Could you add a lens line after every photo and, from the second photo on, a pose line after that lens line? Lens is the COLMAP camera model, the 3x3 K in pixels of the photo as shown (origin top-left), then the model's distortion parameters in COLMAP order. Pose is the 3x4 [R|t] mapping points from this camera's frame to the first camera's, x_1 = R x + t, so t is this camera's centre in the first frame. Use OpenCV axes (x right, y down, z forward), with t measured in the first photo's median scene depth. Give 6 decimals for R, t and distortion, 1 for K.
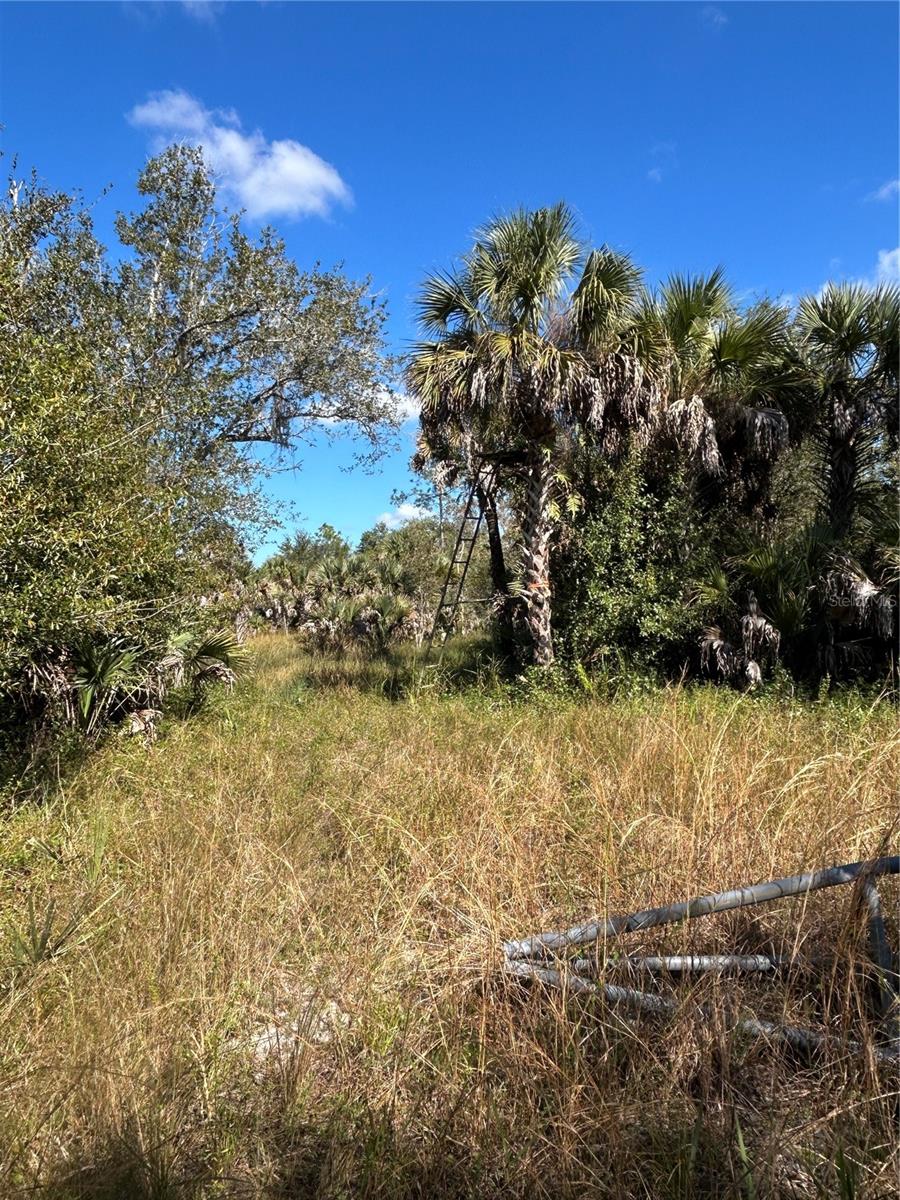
lens RADIAL K [[804.0, 0, 450.2], [0, 804.0, 600.4], [0, 0, 1]] dist [-0.000701, -0.000025]
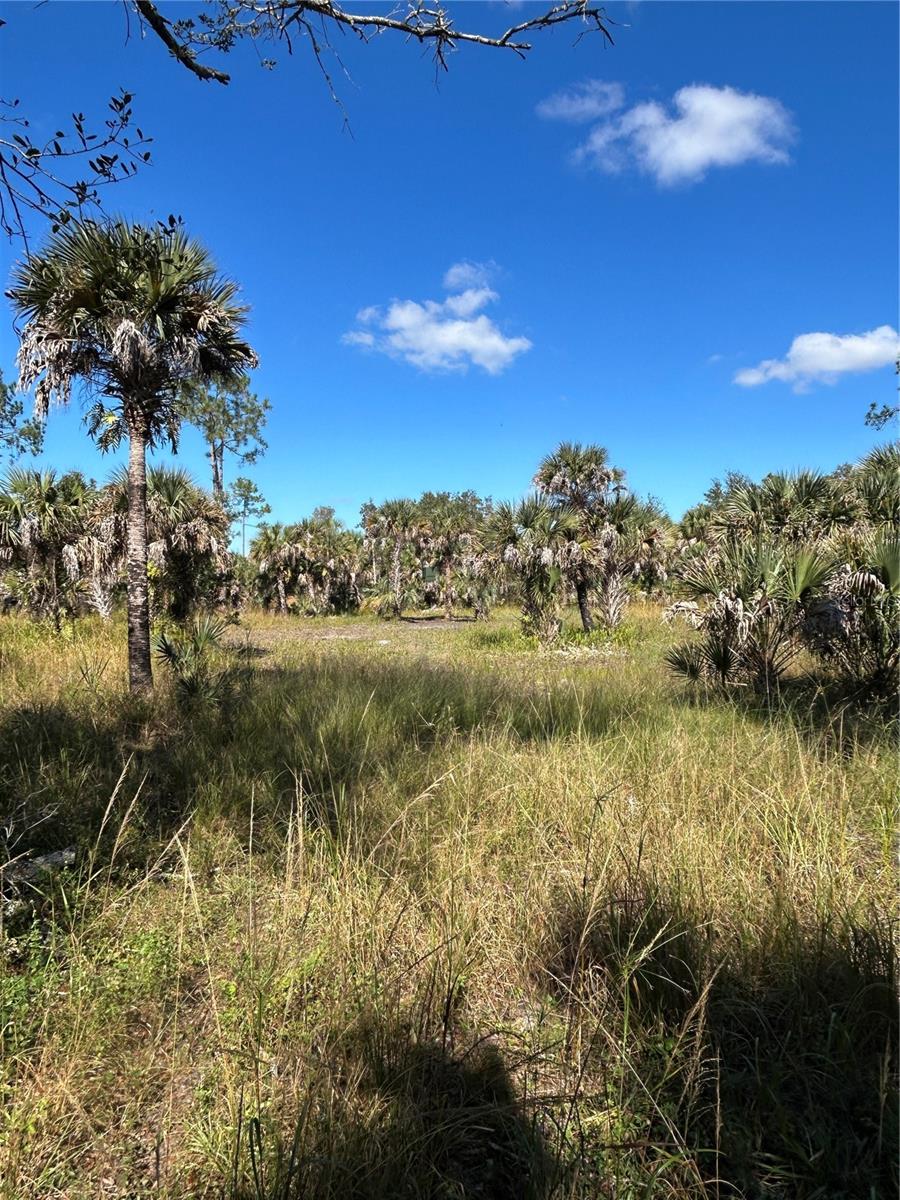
lens RADIAL K [[742.5, 0, 449.8], [0, 742.5, 600.0], [0, 0, 1]] dist [-0.005856, -0.001126]
pose [[0.844759, 0.033127, -0.534121, -0.059620], [-0.006948, 0.998677, 0.050951, 0.007086], [0.535102, -0.039331, 0.843871, 0.487574]]
